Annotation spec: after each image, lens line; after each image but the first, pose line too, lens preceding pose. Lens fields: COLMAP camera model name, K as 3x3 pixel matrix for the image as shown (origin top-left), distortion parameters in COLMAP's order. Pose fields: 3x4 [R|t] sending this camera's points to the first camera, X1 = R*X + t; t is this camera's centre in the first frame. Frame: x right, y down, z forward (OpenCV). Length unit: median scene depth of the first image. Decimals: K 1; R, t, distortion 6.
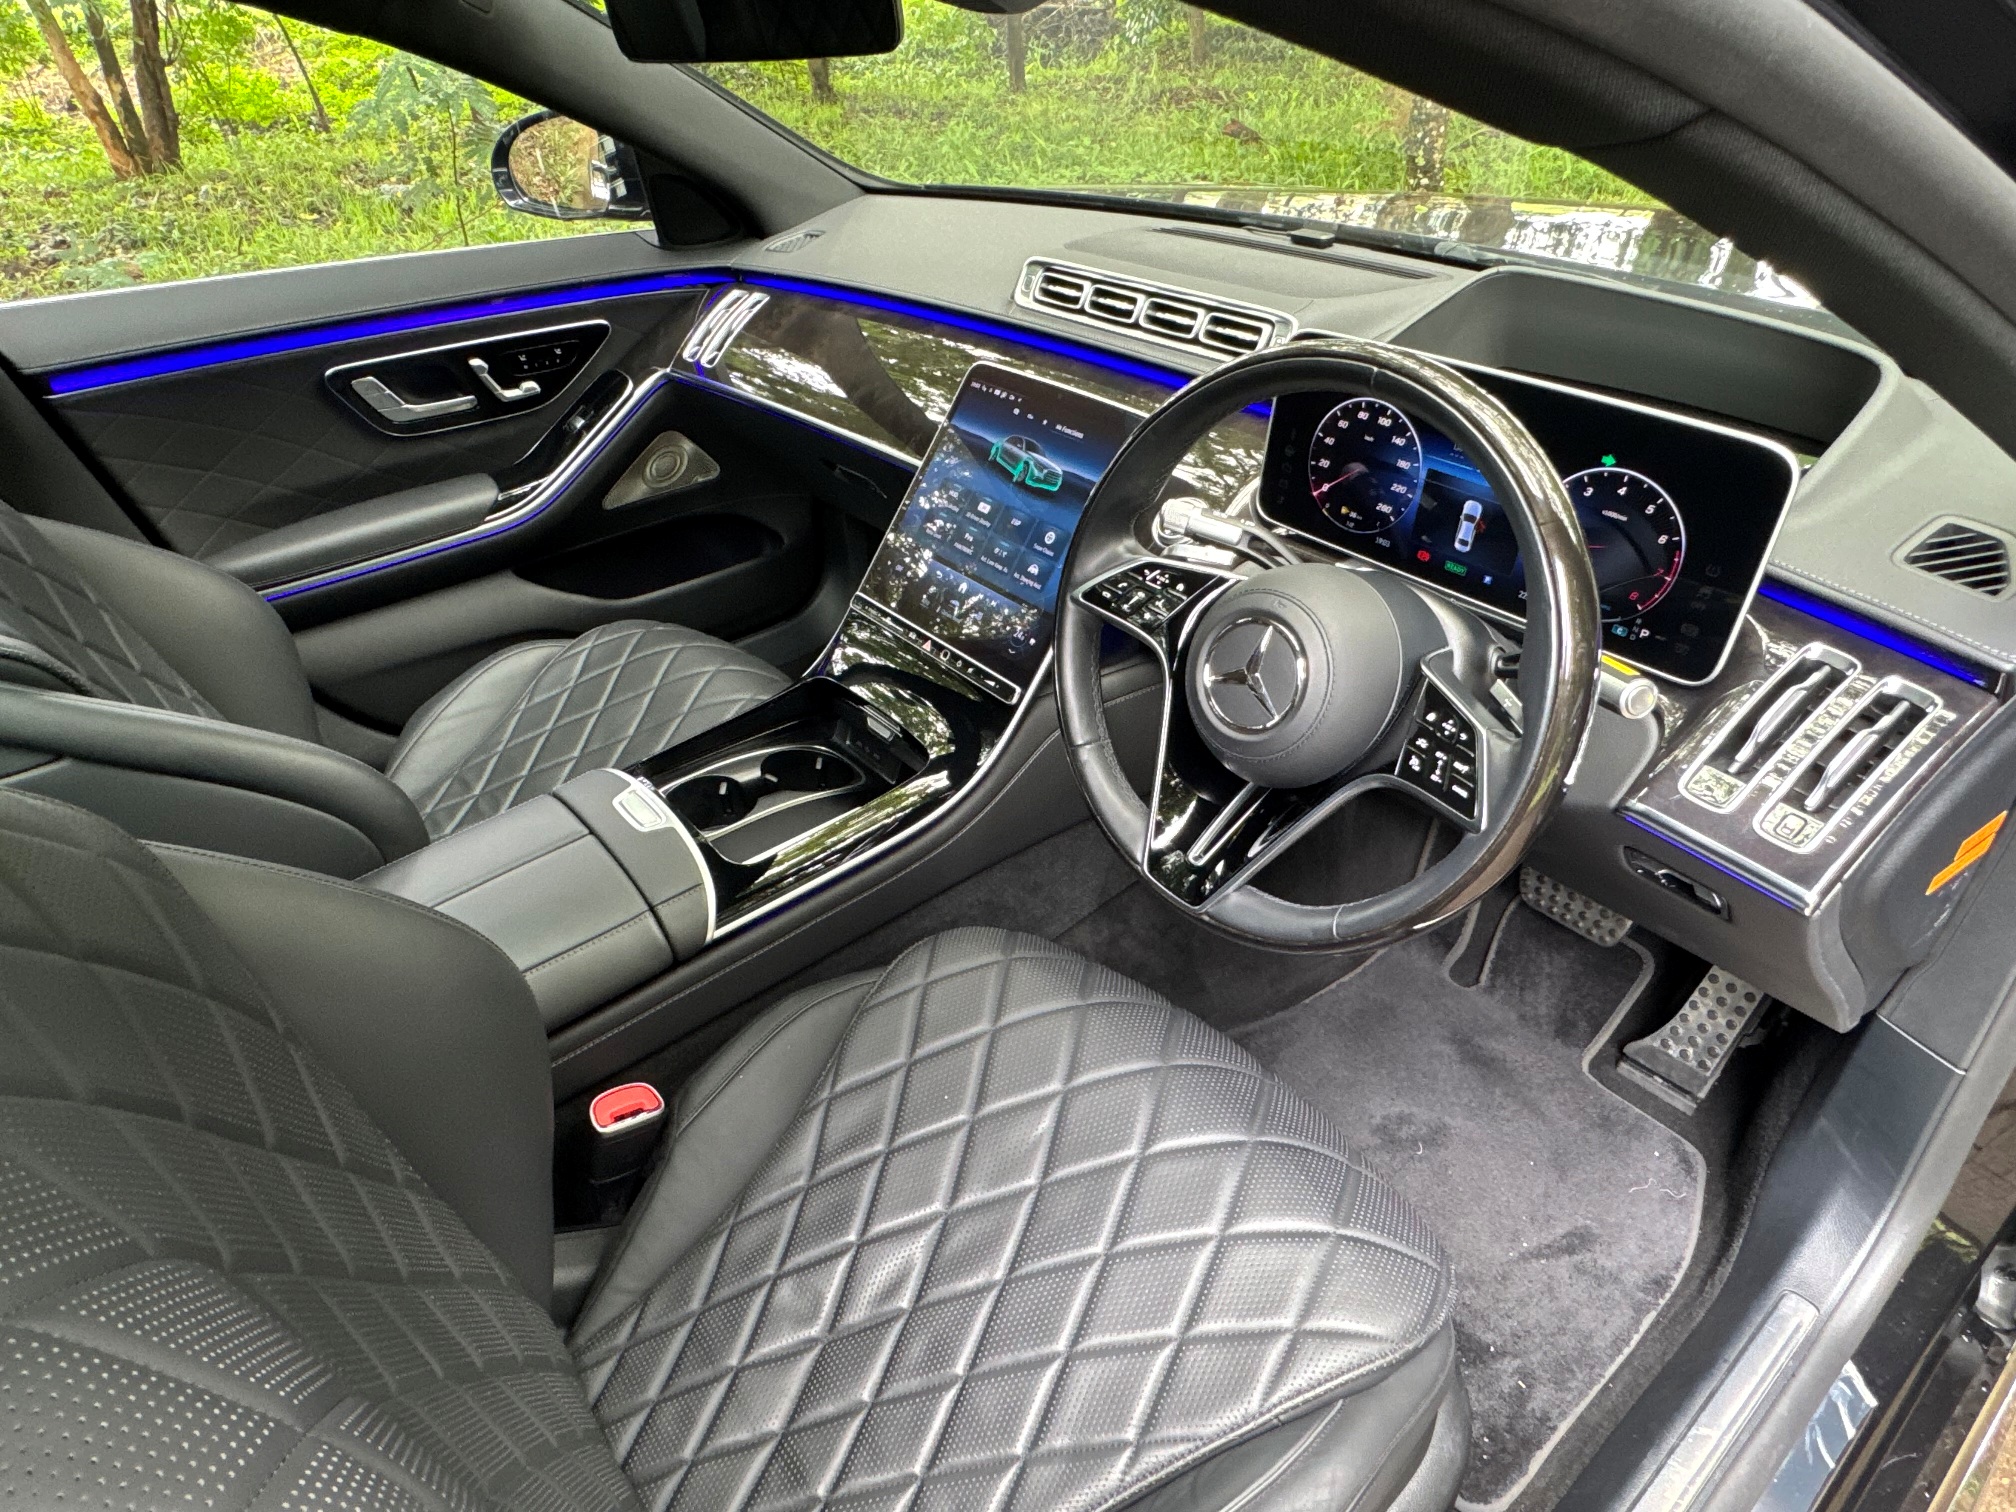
lens RADIAL K [[1138.3, 0, 1008.0], [0, 1138.3, 756.0], [0, 0, 1]] dist [0.000722, -0.000061]
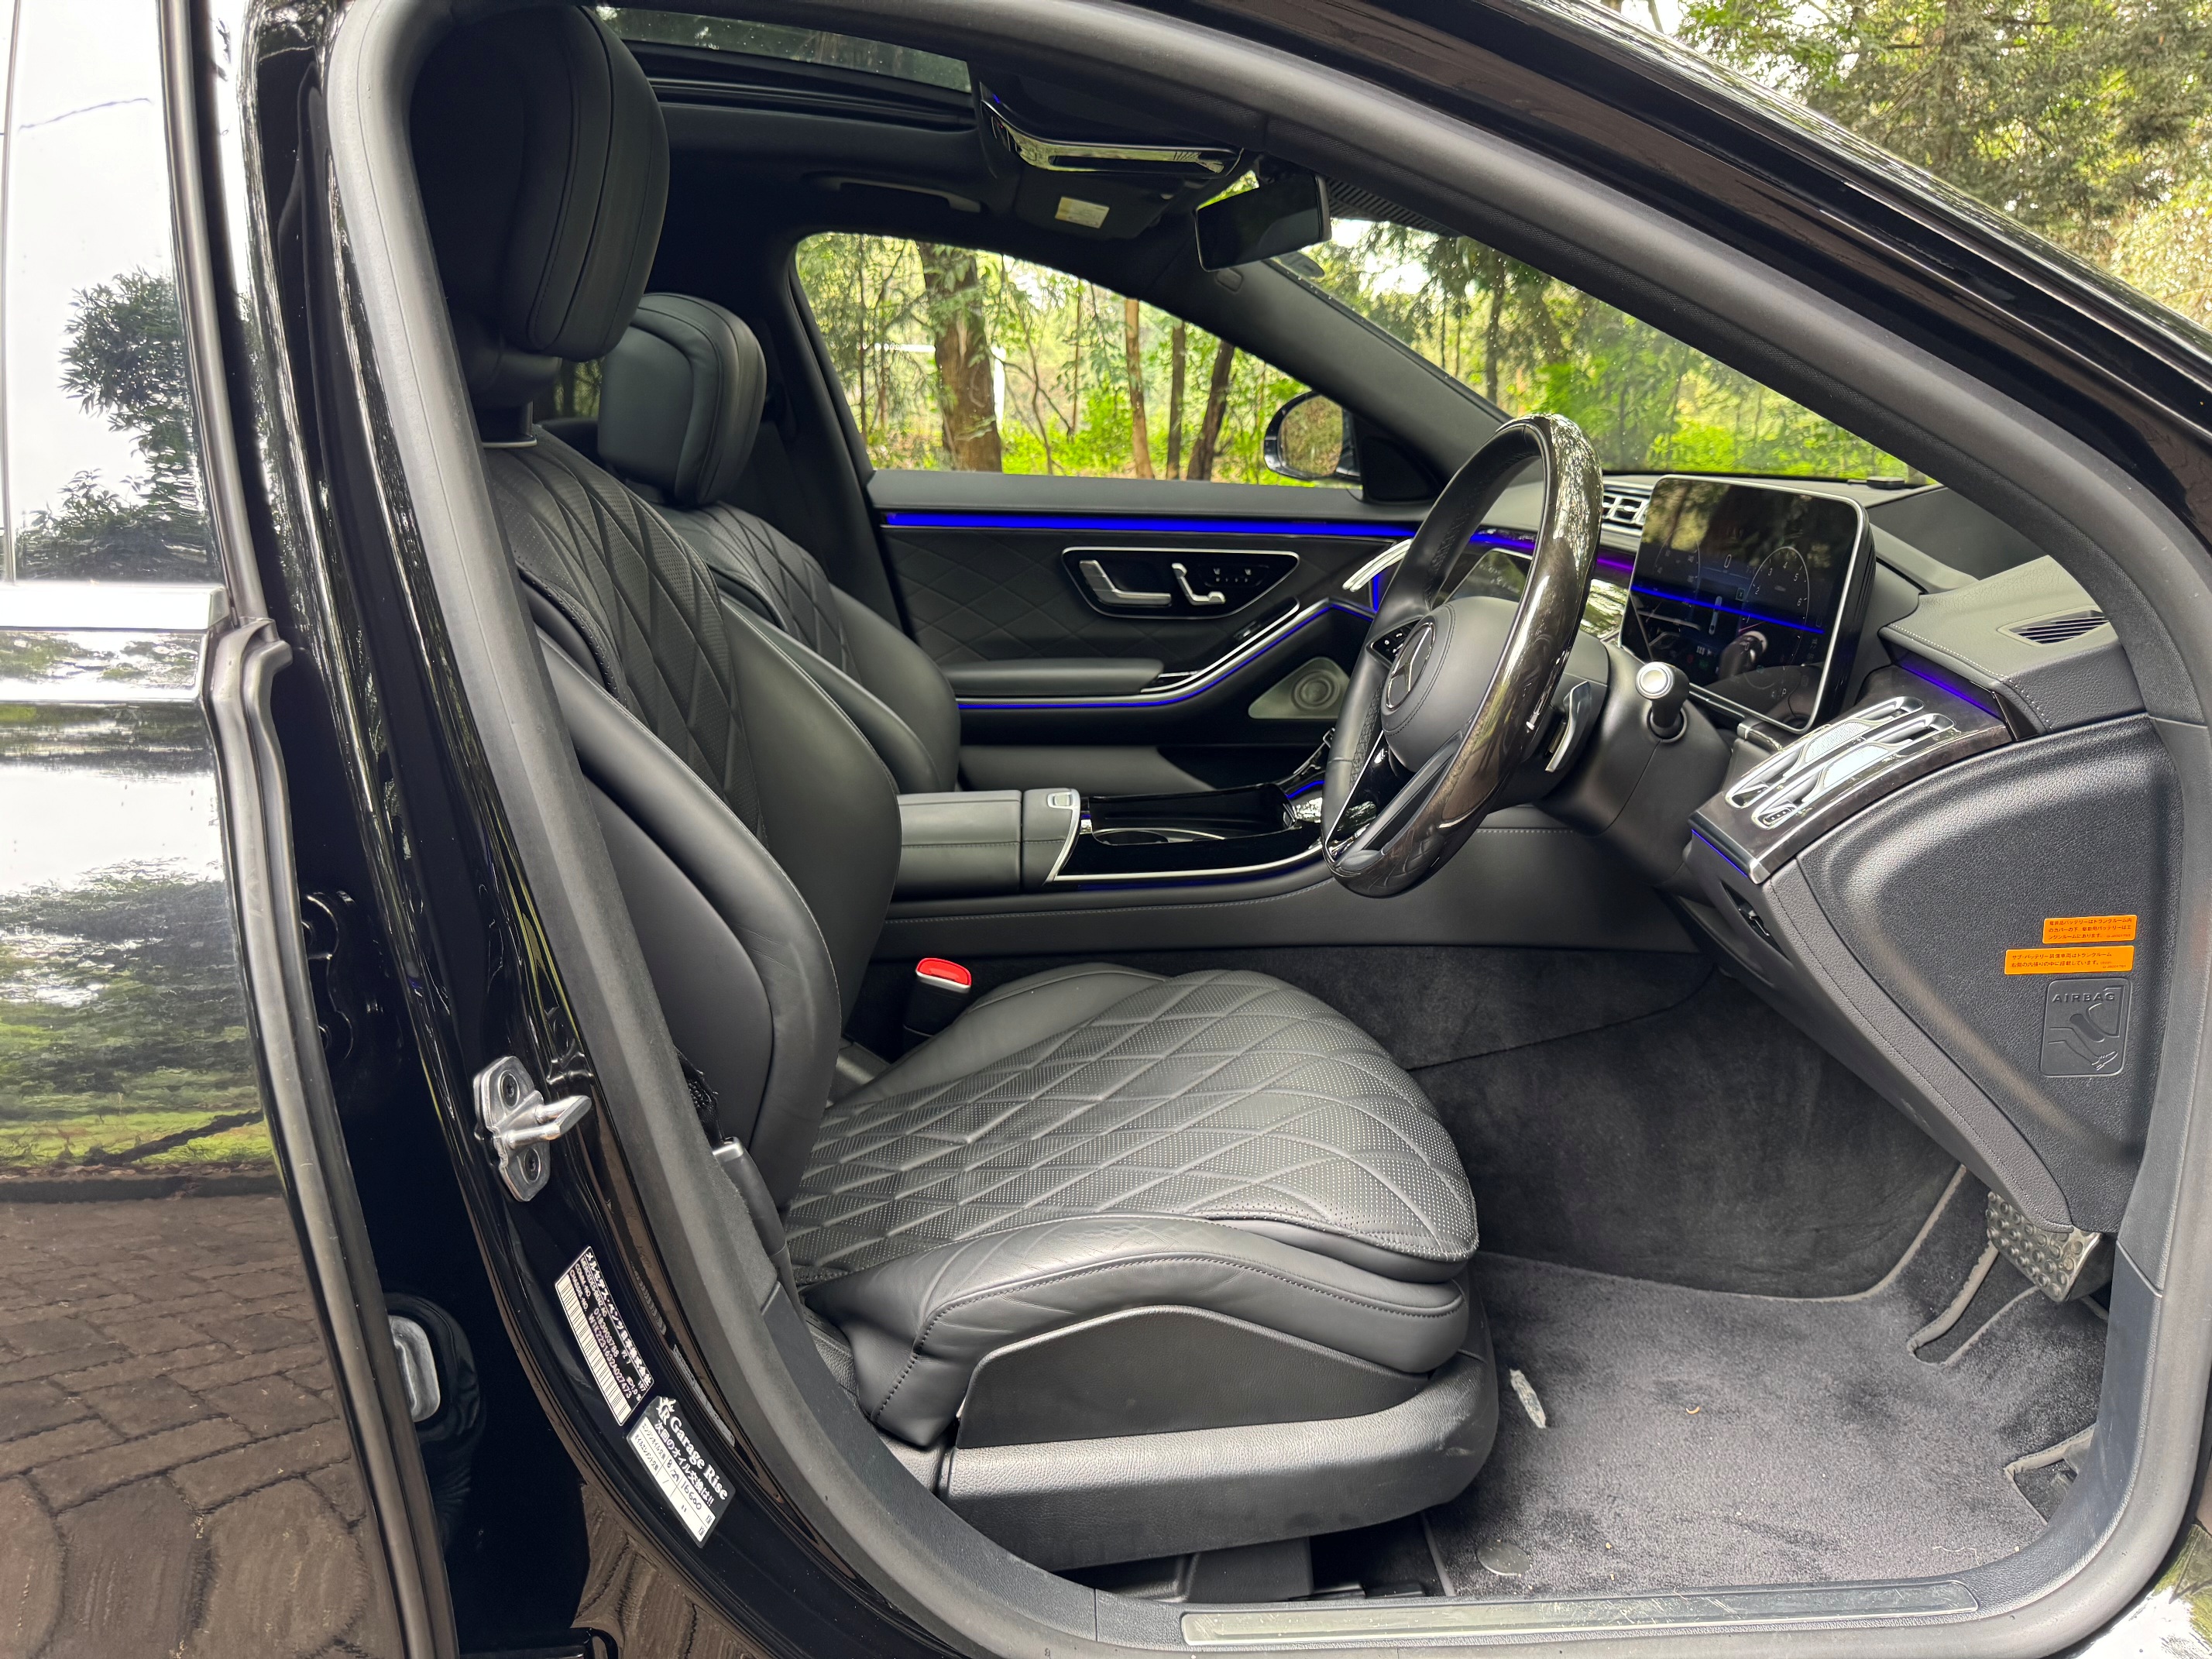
lens RADIAL K [[1502.5, 0, 1106.0], [0, 1502.5, 829.5], [0, 0, 1]] dist [0.005796, -0.000180]
pose [[0.798876, 0.188768, -0.571108, 0.405807], [-0.360470, 0.910338, -0.203339, 0.240845], [0.481517, 0.368310, 0.795292, -0.169662]]
